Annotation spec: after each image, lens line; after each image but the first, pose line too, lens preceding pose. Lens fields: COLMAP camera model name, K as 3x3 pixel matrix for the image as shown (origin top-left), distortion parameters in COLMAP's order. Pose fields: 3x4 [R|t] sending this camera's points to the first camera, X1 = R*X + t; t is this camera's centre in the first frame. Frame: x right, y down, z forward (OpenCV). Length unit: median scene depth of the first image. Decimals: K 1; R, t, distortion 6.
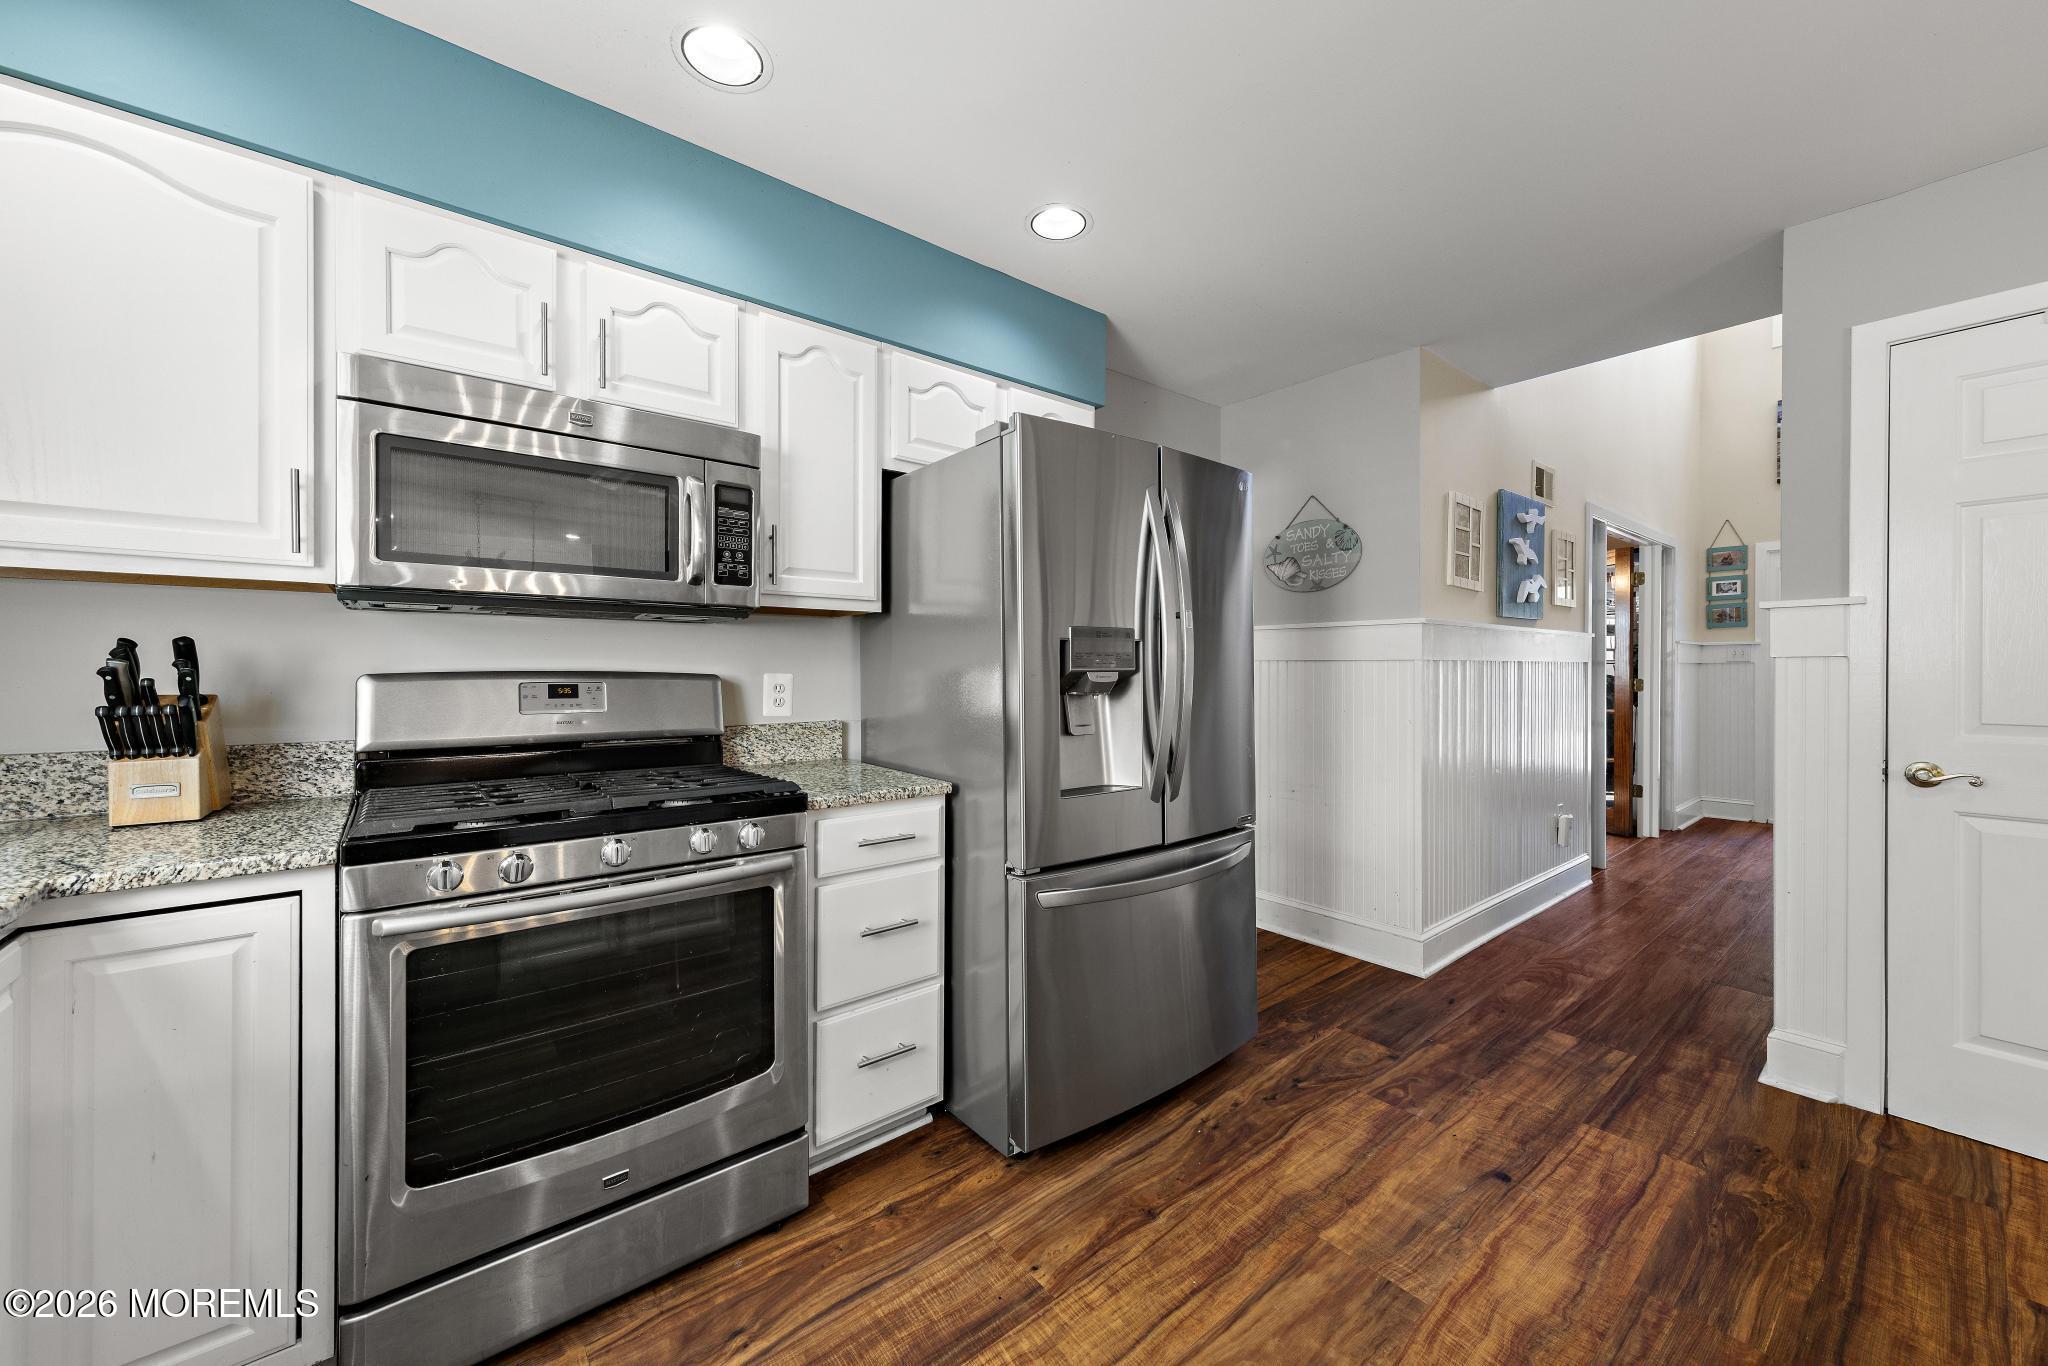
lens RADIAL K [[760.4, 0, 1028.2], [0, 760.4, 675.8], [0, 0, 1]] dist [0.002792, -0.000275]
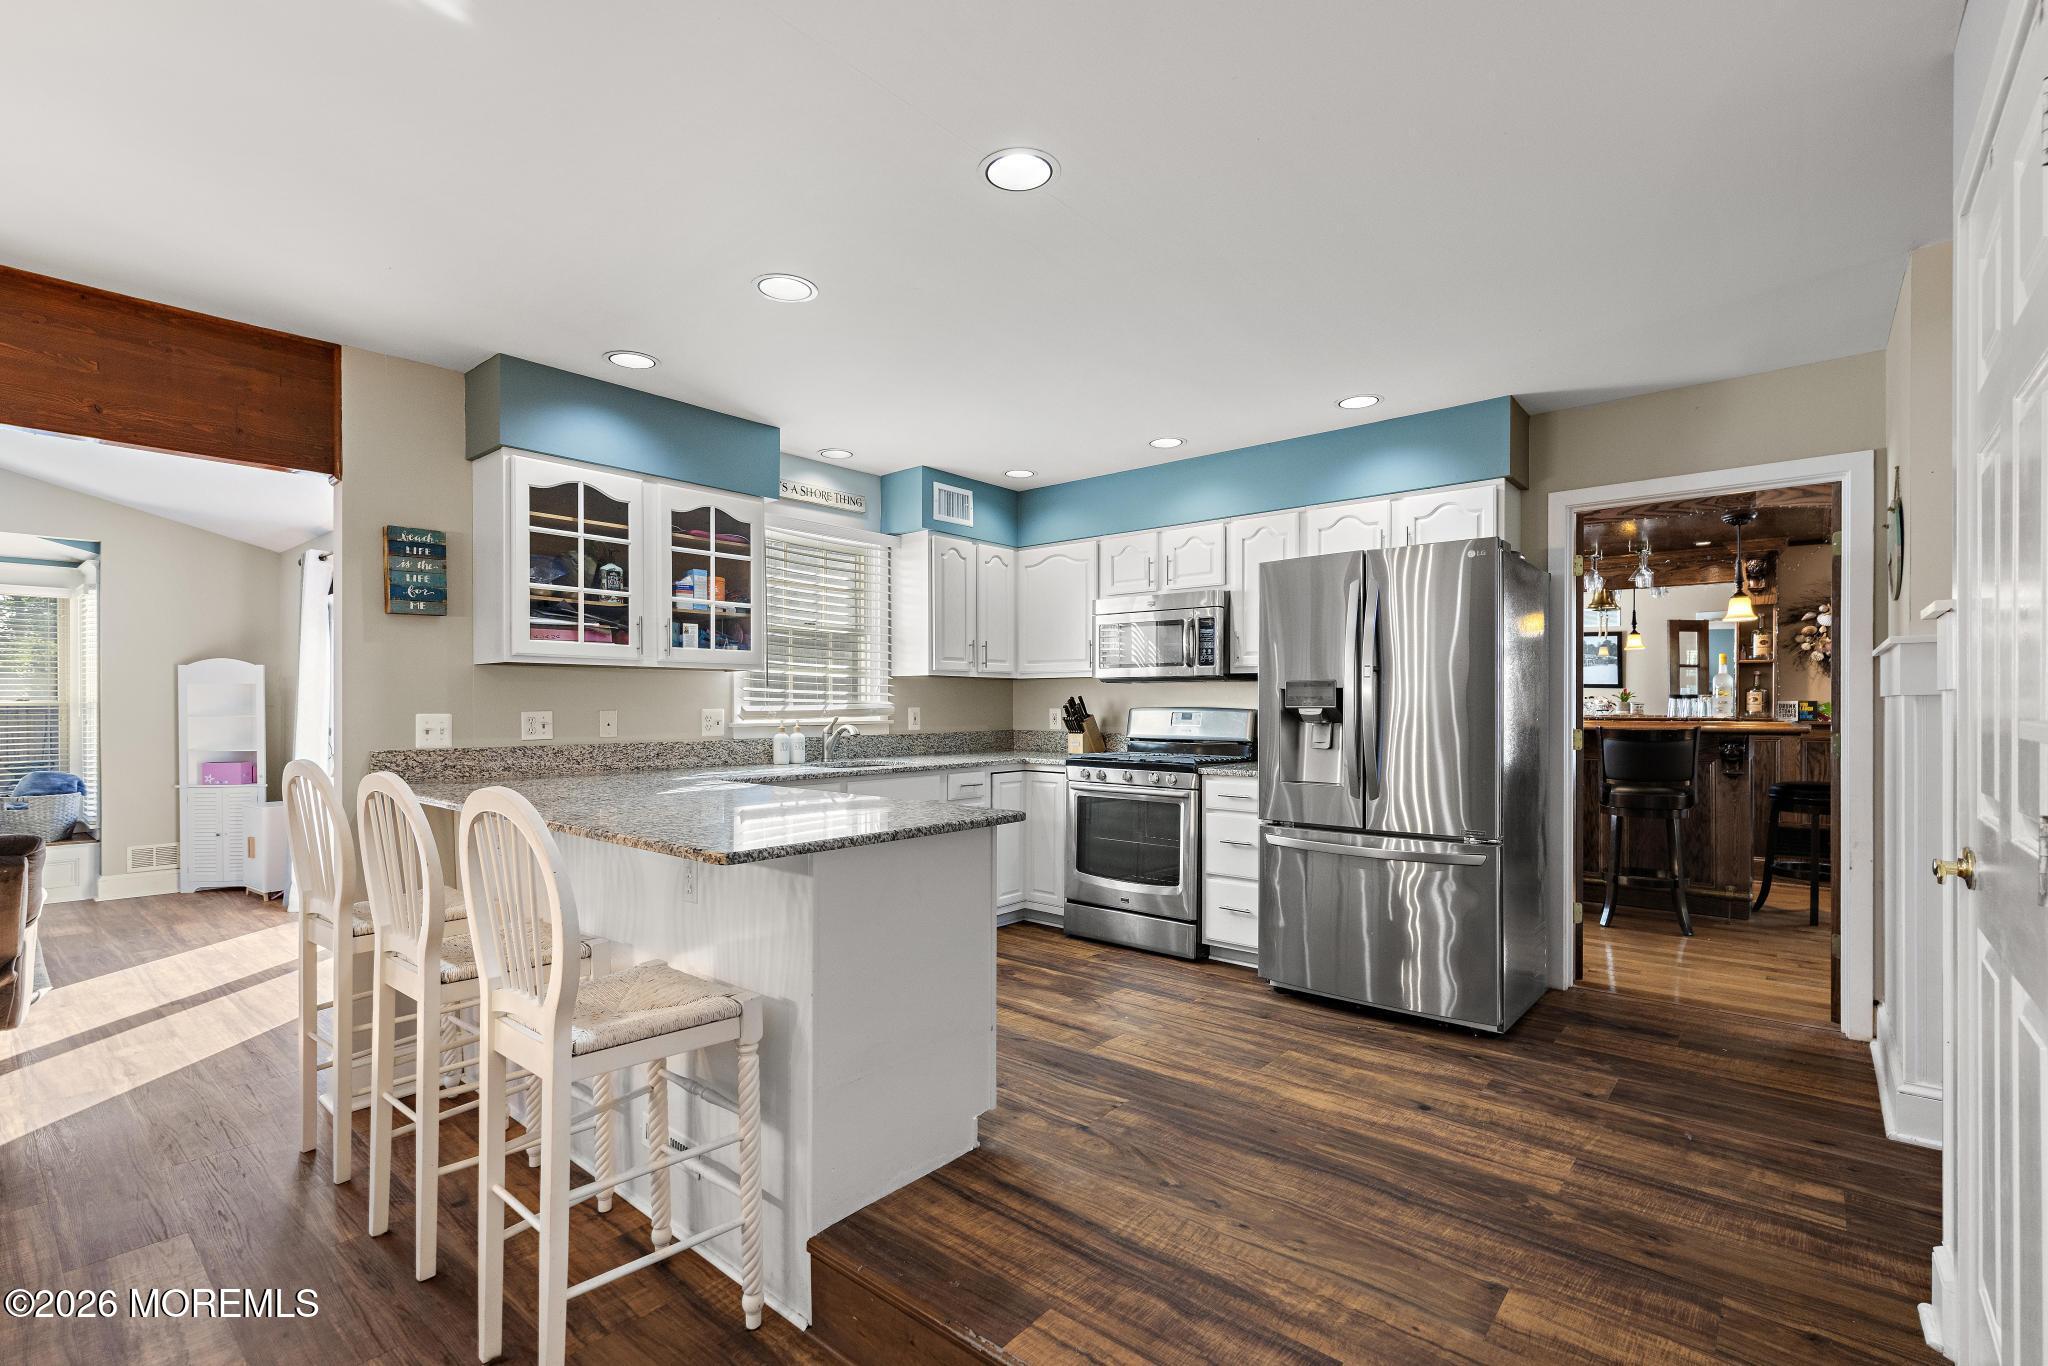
lens RADIAL K [[916.6, 0, 1025.7], [0, 916.6, 709.2], [0, 0, 1]] dist [0.005212, 0.000512]
pose [[0.182515, 0.004860, -0.983191, 1.745534], [-0.008143, 0.999961, 0.003432, -0.004373], [0.983169, 0.007379, 0.182548, 0.055921]]
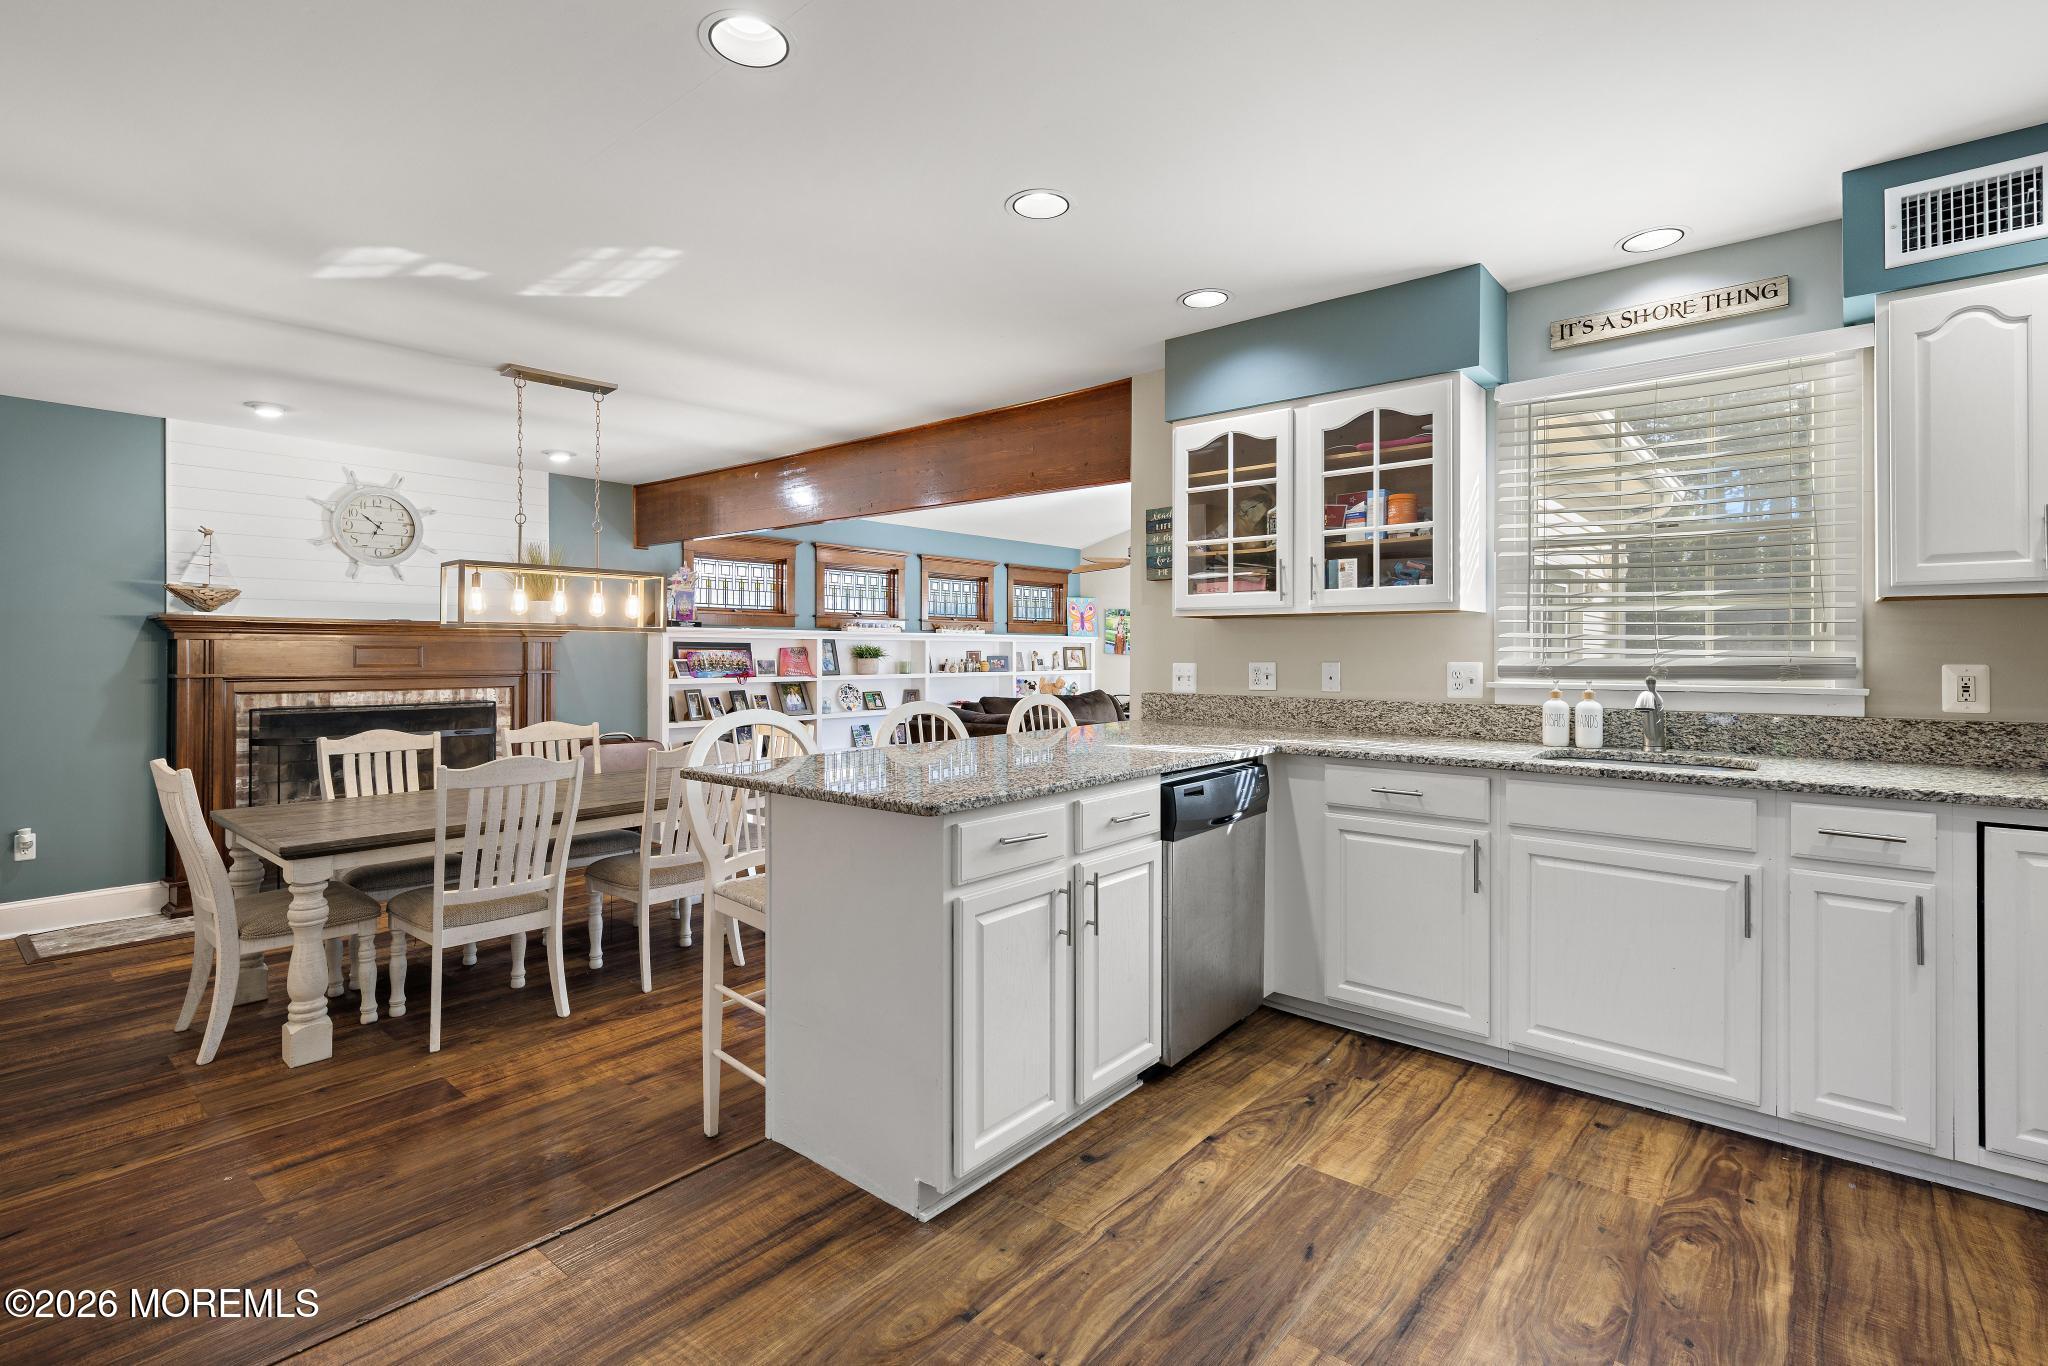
lens RADIAL K [[966.7, 0, 1029.8], [0, 966.7, 648.3], [0, 0, 1]] dist [0.005853, -0.001665]
pose [[-0.982073, -0.002843, -0.188477, 0.617422], [-0.003741, 0.999983, 0.004411, -0.020680], [0.188461, 0.005037, -0.982068, 1.232822]]
